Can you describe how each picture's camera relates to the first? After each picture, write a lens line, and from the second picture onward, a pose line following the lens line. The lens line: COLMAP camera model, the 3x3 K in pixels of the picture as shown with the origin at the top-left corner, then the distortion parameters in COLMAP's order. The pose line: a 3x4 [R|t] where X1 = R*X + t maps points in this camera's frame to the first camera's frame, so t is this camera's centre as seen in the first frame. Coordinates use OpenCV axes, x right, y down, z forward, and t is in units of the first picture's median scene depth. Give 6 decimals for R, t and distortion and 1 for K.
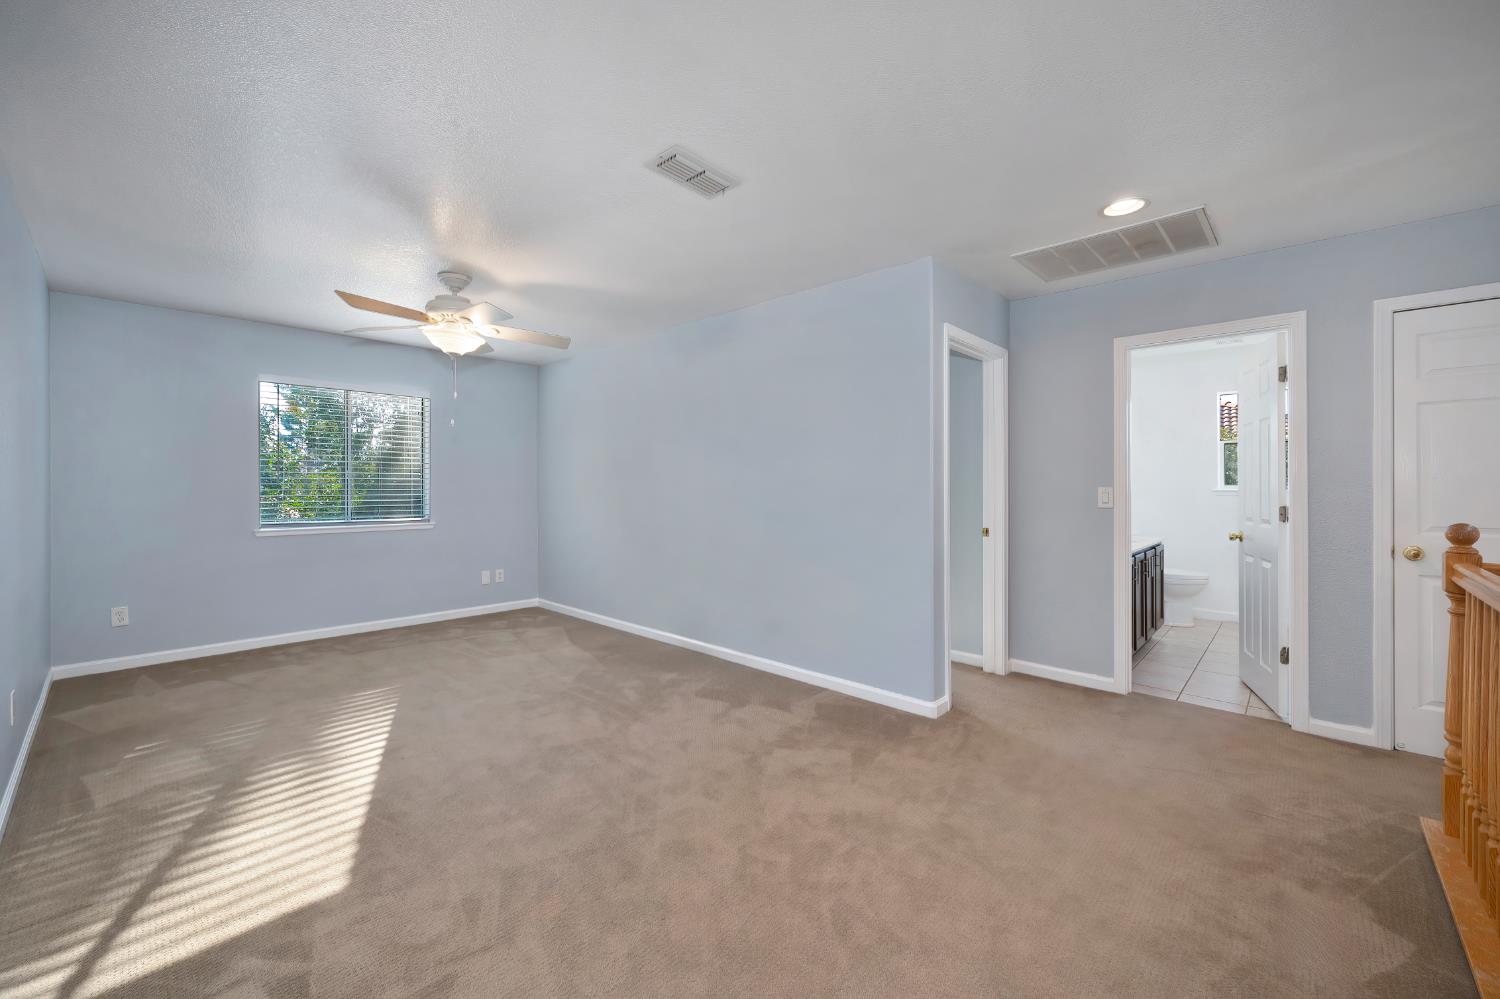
lens RADIAL K [[594.9, 0, 753.3], [0, 594.9, 489.7], [0, 0, 1]] dist [0.000031, -0.000571]
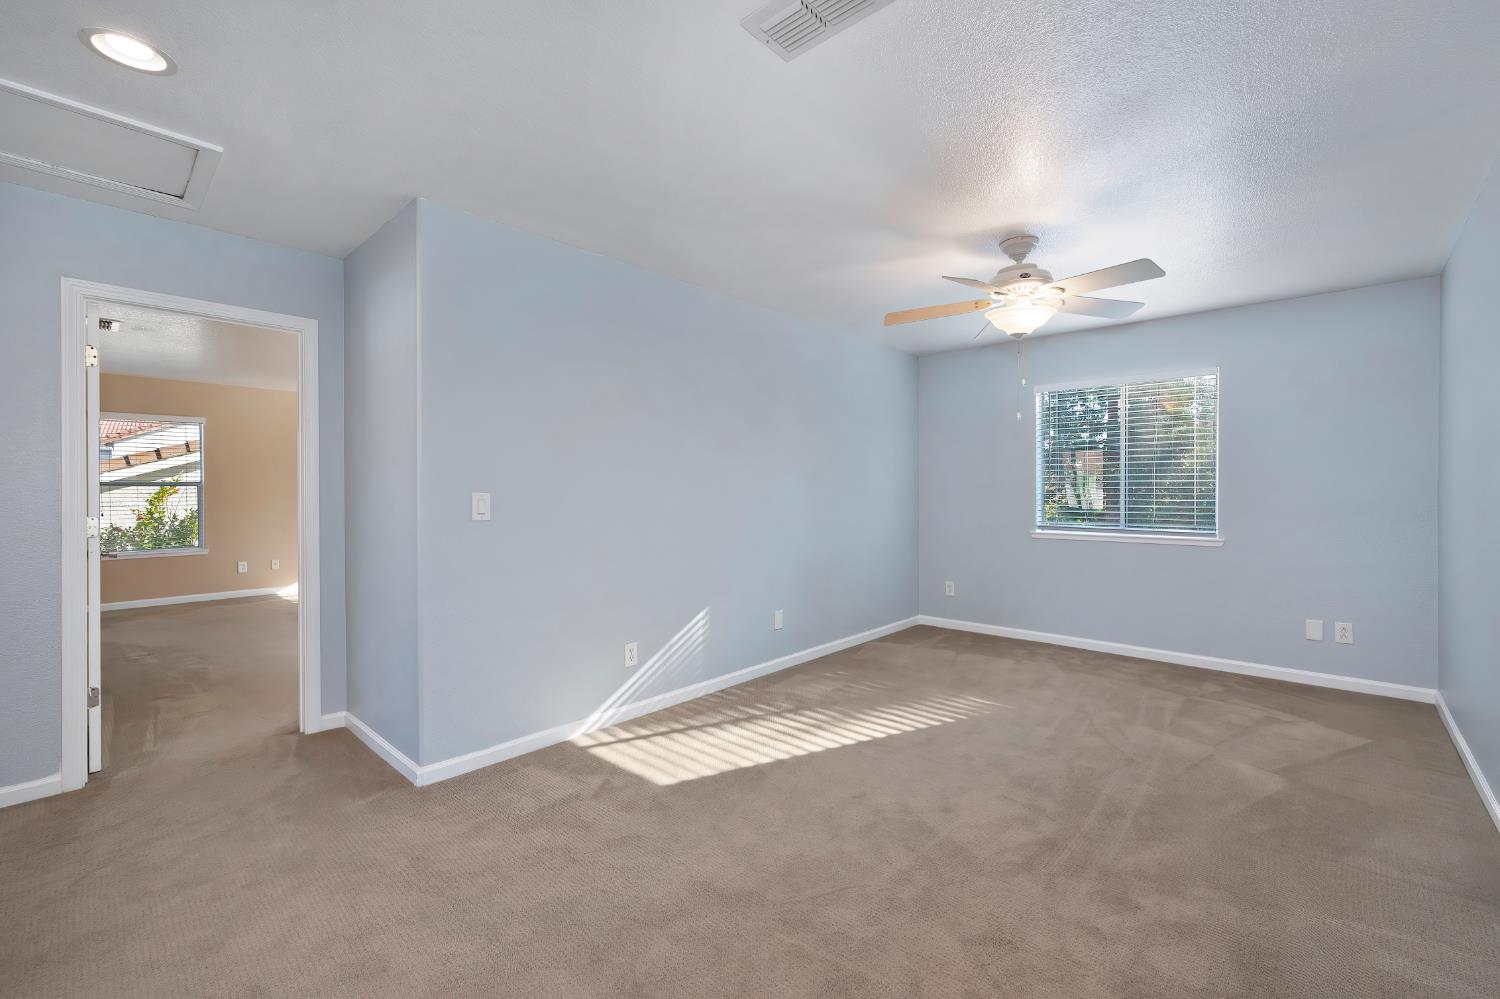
lens RADIAL K [[638.9, 0, 755.6], [0, 638.9, 491.0], [0, 0, 1]] dist [0.000132, -0.000851]
pose [[0.004412, -0.002154, -0.999988, 0.517739], [-0.005392, 0.999983, -0.002178, 0.001932], [0.999976, 0.005401, 0.004401, 0.808596]]
